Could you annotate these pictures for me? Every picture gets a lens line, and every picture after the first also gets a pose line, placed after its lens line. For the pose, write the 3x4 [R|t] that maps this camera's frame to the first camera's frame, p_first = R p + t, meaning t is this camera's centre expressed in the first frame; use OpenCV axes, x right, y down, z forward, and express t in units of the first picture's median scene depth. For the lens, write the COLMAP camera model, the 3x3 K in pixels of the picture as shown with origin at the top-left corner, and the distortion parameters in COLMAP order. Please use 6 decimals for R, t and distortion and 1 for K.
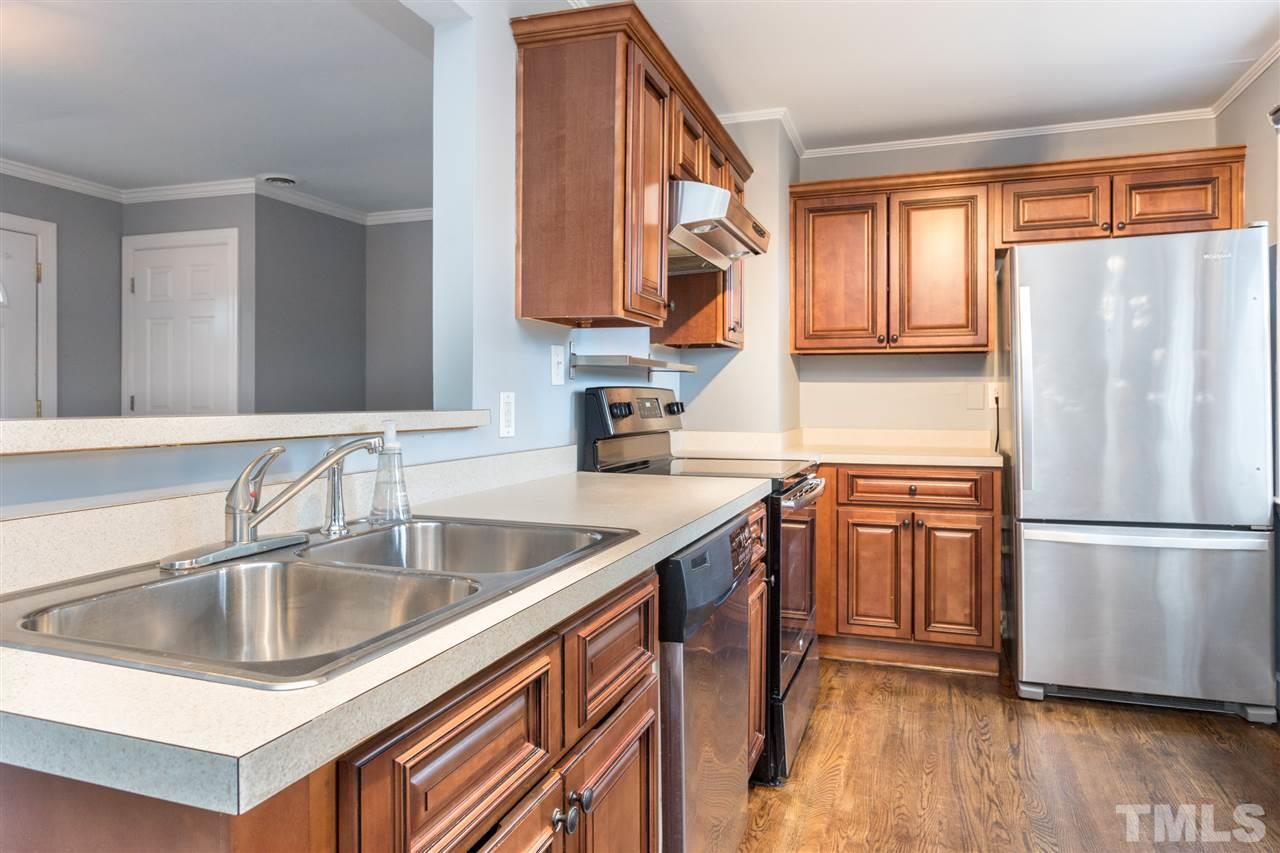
lens RADIAL K [[789.4, 0, 642.2], [0, 789.4, 399.9], [0, 0, 1]] dist [-0.008426, 0.000735]
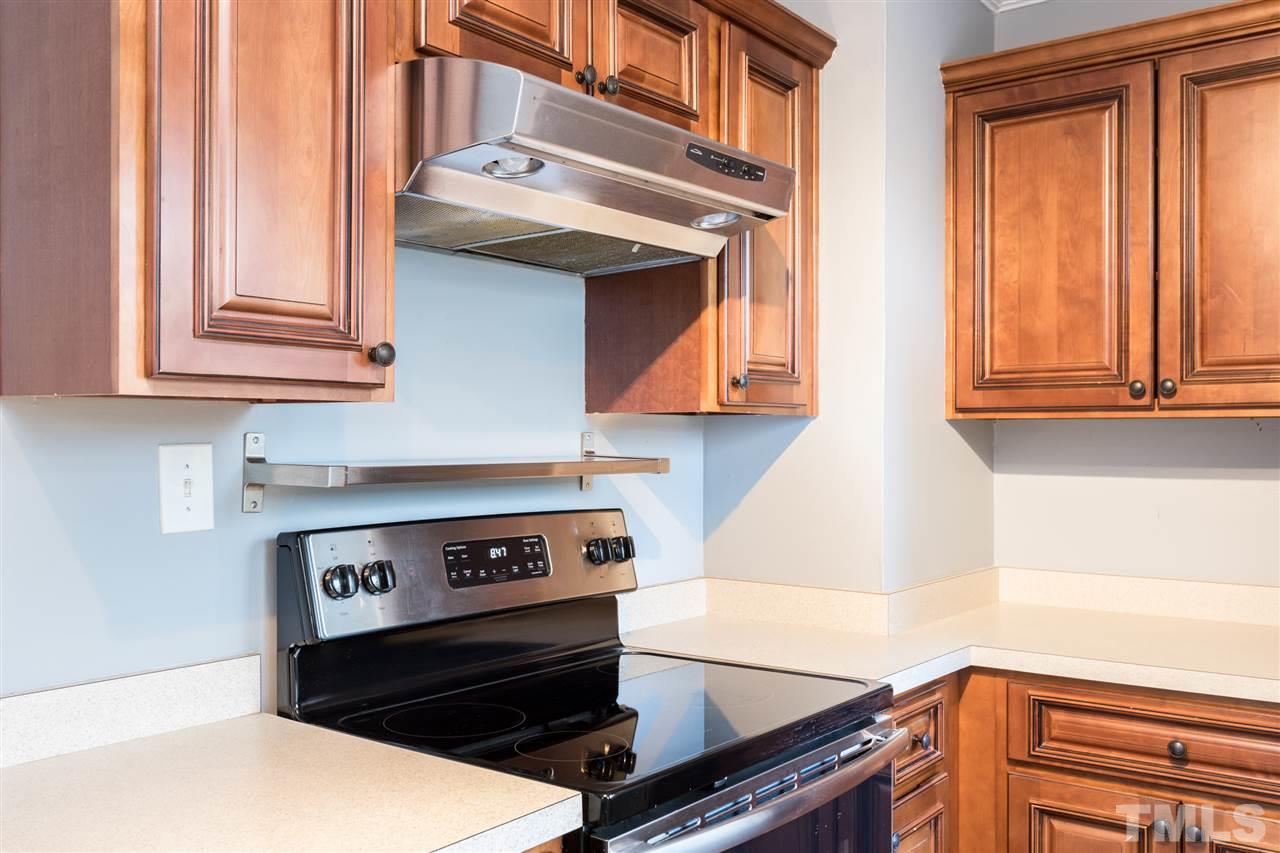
lens RADIAL K [[1131.2, 0, 618.6], [0, 1131.2, 449.5], [0, 0, 1]] dist [-0.007436, 0.002487]
pose [[0.948183, 0.001777, -0.317720, 0.251444], [-0.000091, 0.999986, 0.005321, -0.051367], [0.317725, -0.005017, 0.948170, 0.331966]]
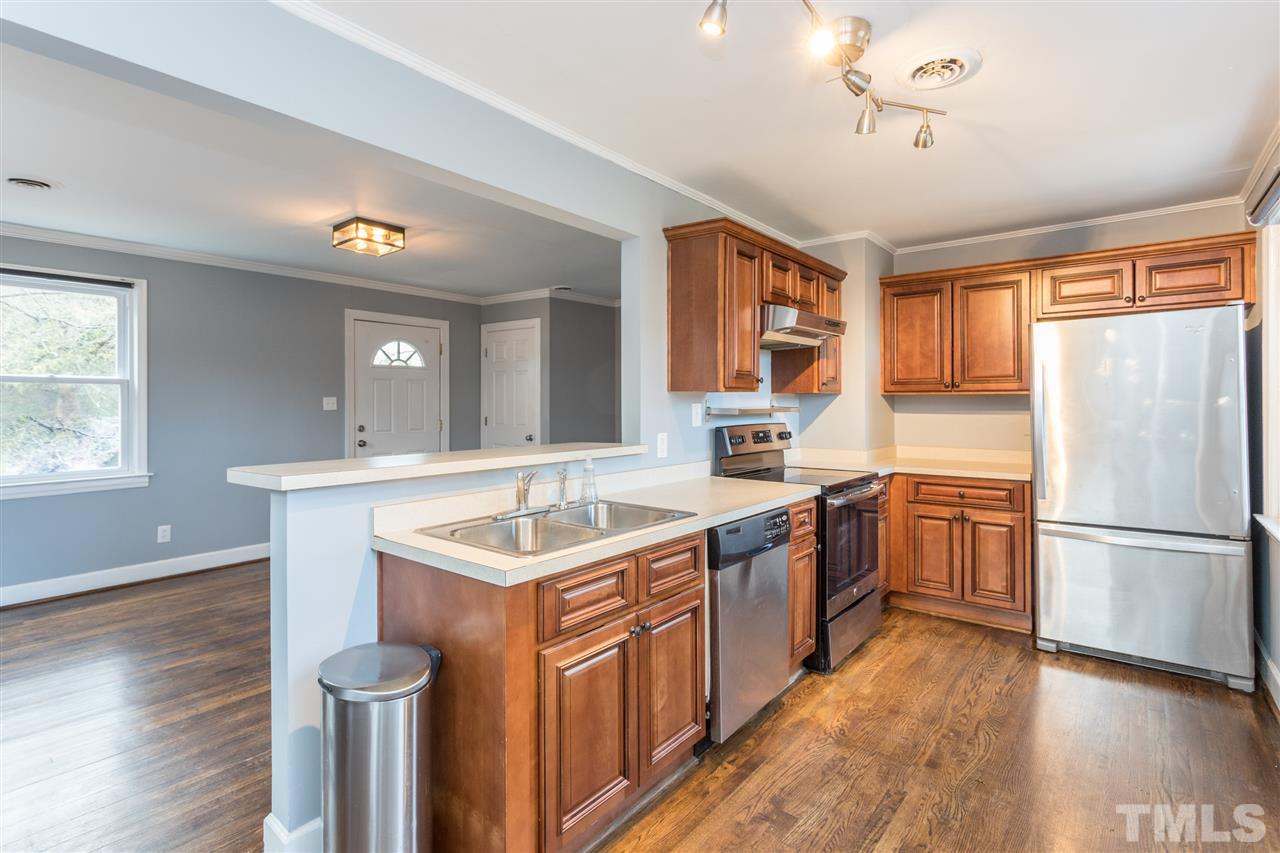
lens RADIAL K [[609.2, 0, 633.4], [0, 609.2, 402.6], [0, 0, 1]] dist [0.000784, 0.000081]
pose [[0.942534, -0.003381, -0.334094, 0.154223], [0.002662, 0.999993, -0.002611, -0.049620], [0.334101, 0.001572, 0.942536, -0.228117]]
